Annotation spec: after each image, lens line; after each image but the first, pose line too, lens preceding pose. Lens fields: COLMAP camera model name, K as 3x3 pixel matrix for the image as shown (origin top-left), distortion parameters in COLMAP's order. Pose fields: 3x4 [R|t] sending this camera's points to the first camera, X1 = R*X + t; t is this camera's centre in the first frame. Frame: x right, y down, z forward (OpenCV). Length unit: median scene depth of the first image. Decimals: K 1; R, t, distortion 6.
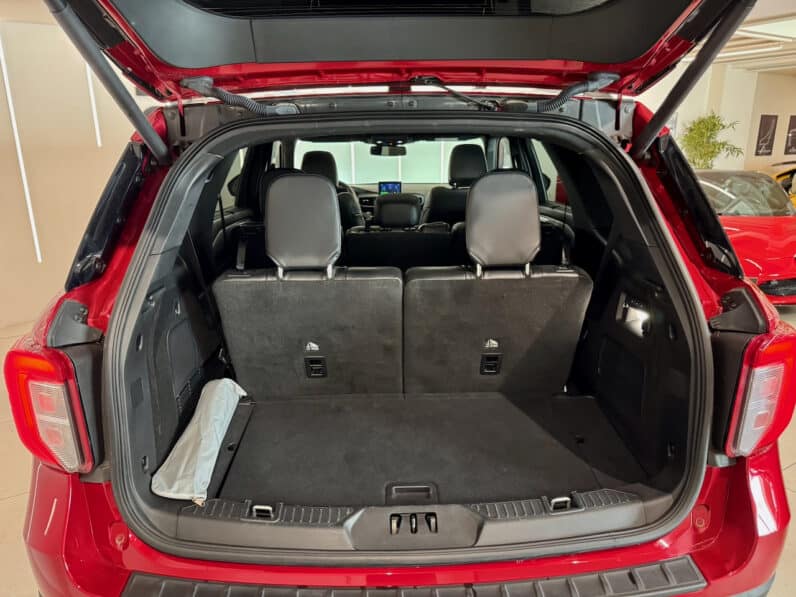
lens RADIAL K [[565.7, 0, 402.8], [0, 565.7, 301.5], [0, 0, 1]] dist [0.052805, -0.056403]
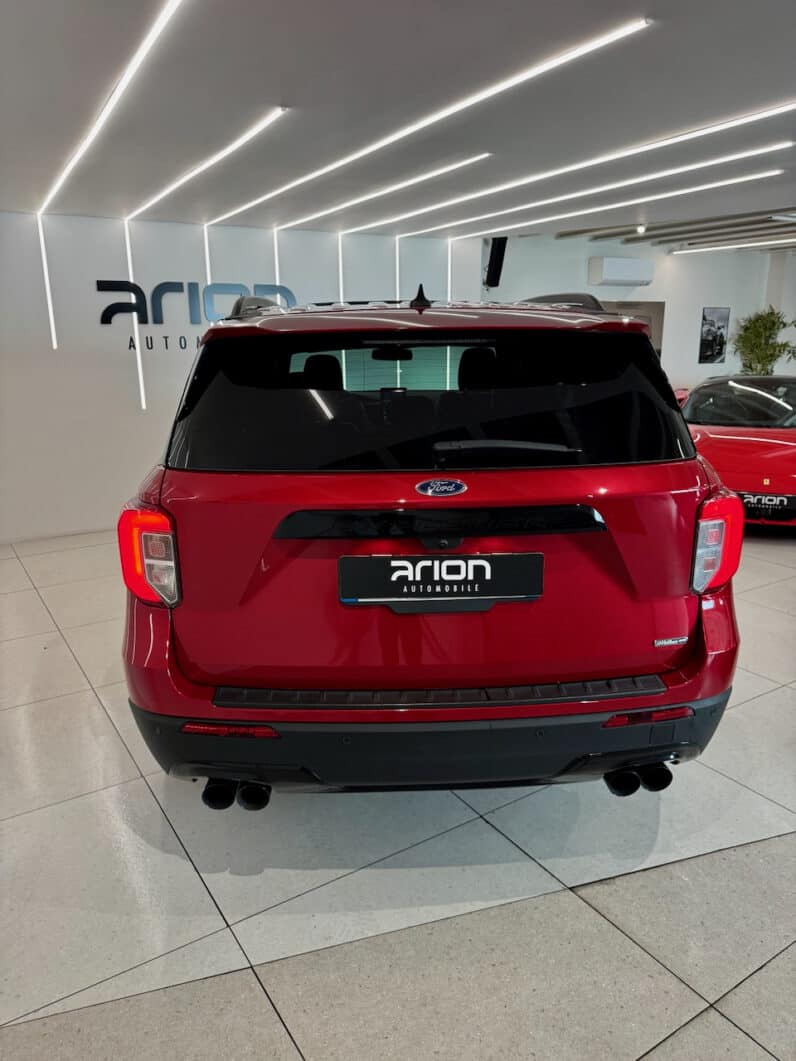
lens RADIAL K [[754.0, 0, 394.0], [0, 754.0, 534.1], [0, 0, 1]] dist [0.052805, -0.056403]
pose [[0.999987, -0.003037, 0.004155, -0.078577], [0.003142, 0.999669, -0.025526, 0.157139], [-0.004077, 0.025539, 0.999666, -0.610613]]
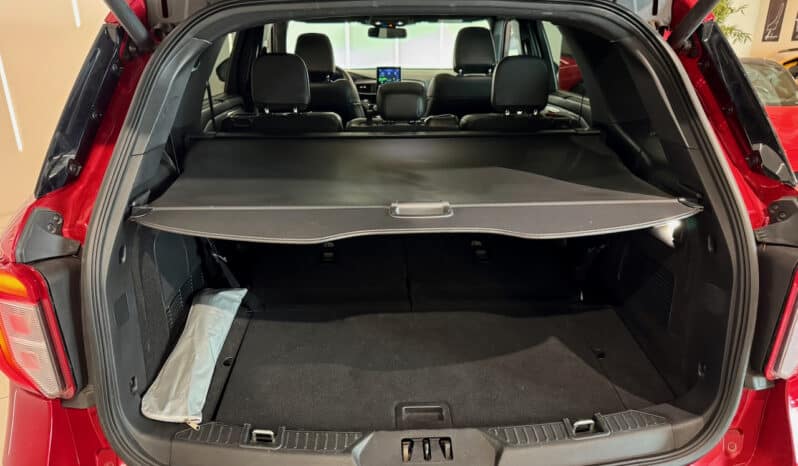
lens RADIAL K [[569.4, 0, 404.2], [0, 569.4, 233.8], [0, 0, 1]] dist [0.043636, -0.046270]
pose [[0.999876, 0.003915, 0.015267, -0.029780], [-0.005120, 0.996803, 0.079735, -0.030545], [-0.014906, -0.079803, 0.996699, 0.087959]]
